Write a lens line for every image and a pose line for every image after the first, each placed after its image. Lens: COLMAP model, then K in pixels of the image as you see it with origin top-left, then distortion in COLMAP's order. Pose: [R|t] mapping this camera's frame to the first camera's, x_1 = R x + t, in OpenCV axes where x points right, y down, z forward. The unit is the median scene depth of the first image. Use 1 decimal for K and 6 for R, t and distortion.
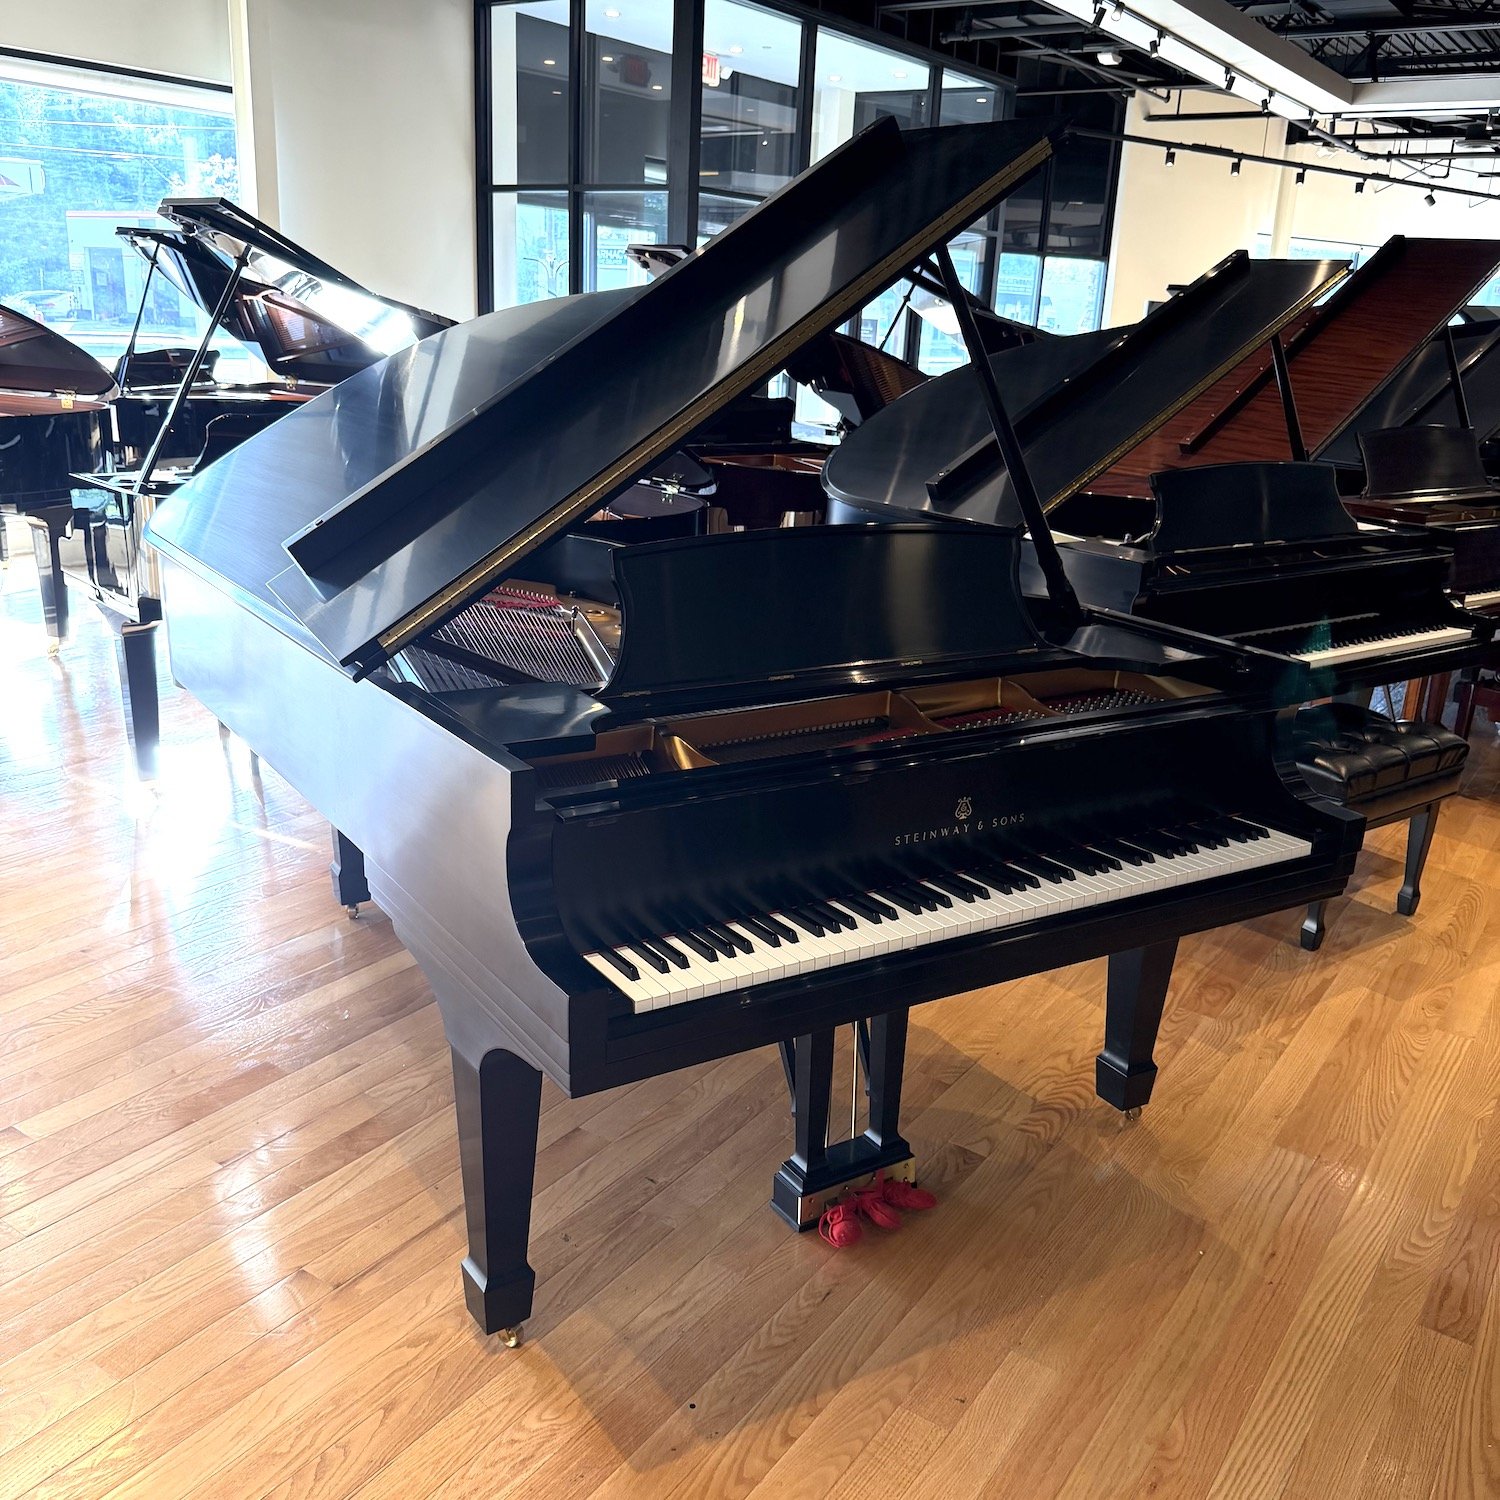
lens RADIAL K [[1325.1, 0, 750.0], [0, 1325.1, 750.0], [0, 0, 1]] dist [0.130059, -0.196645]
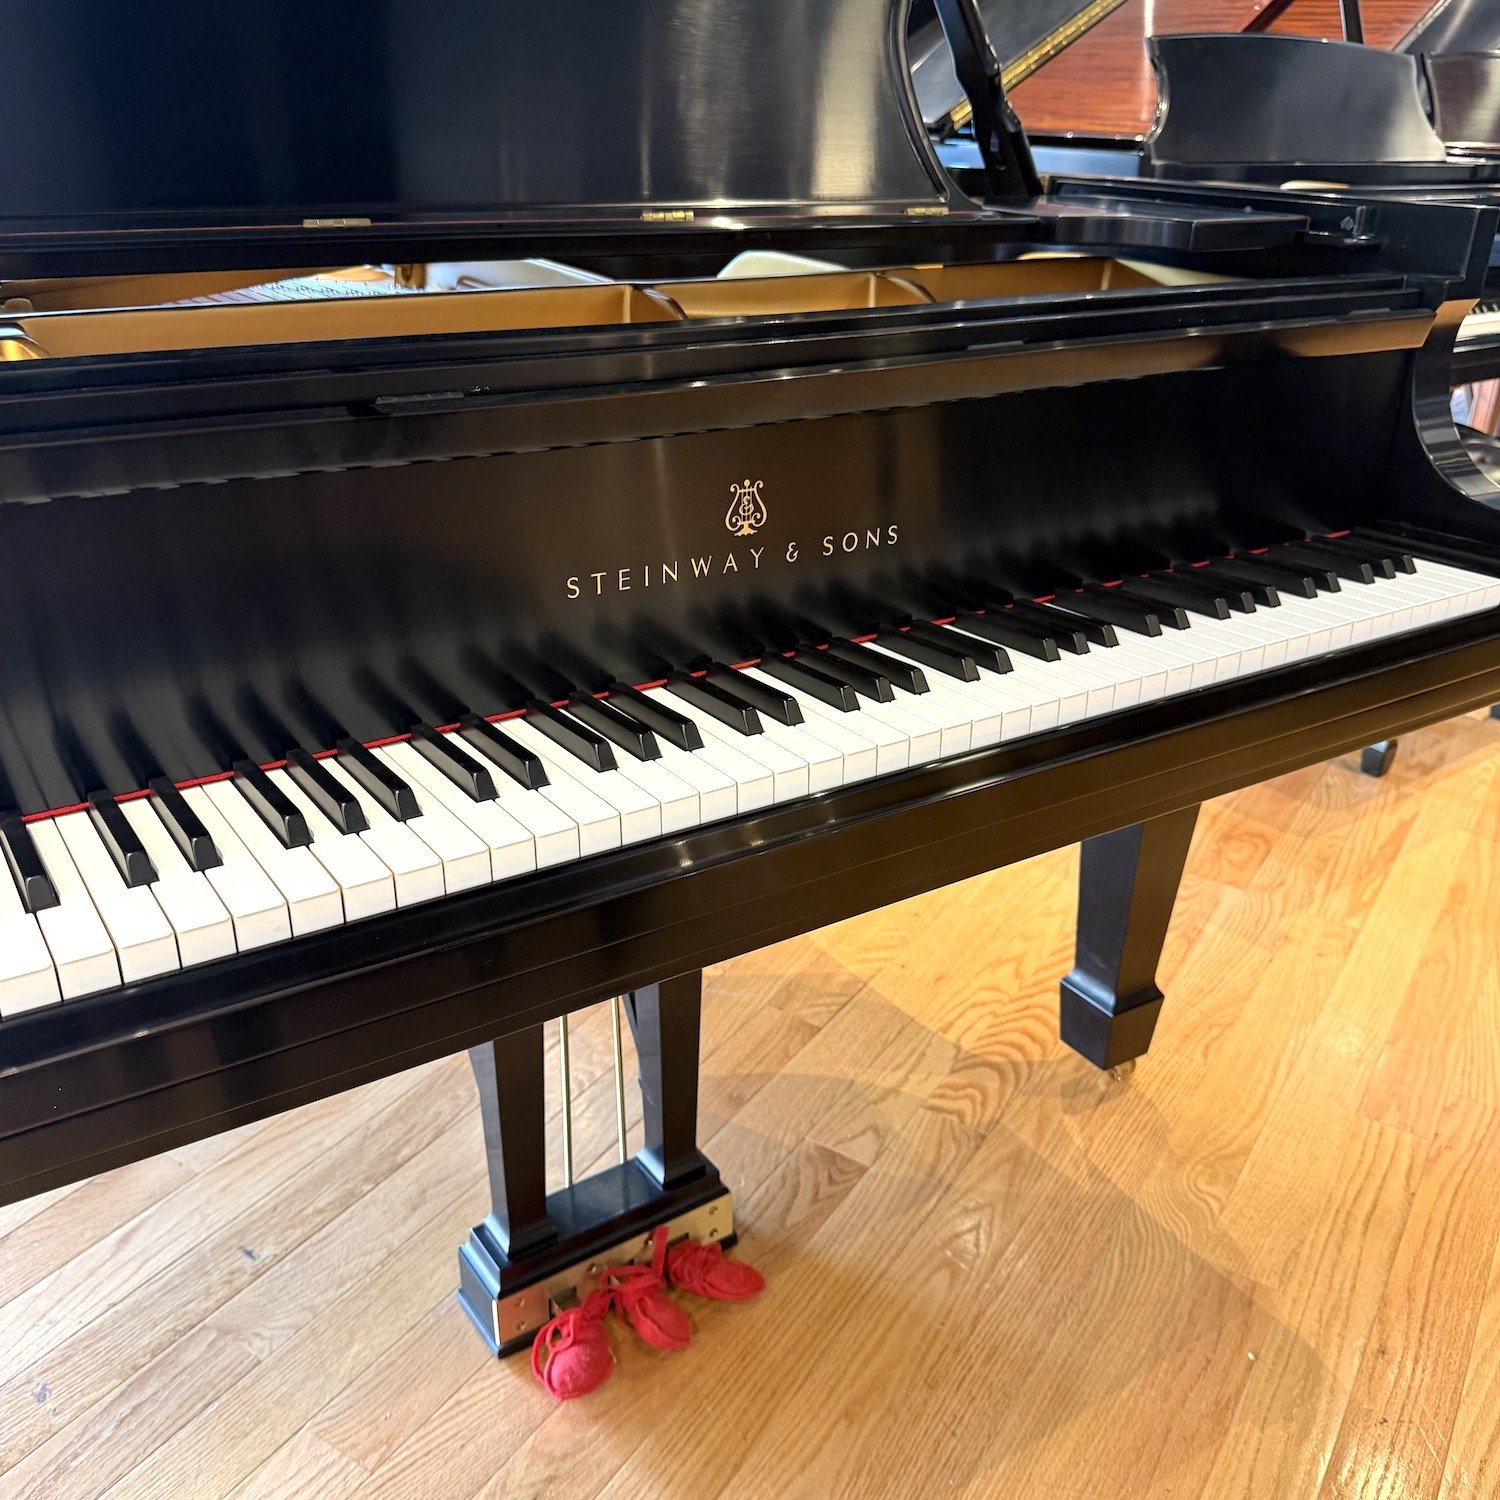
lens RADIAL K [[1325.1, 0, 750.0], [0, 1325.1, 750.0], [0, 0, 1]] dist [0.130059, -0.196645]
pose [[0.999309, -0.031906, 0.019073, 0.117900], [0.029168, 0.991119, 0.129739, 0.050437], [-0.023043, -0.129093, 0.991365, 0.448791]]
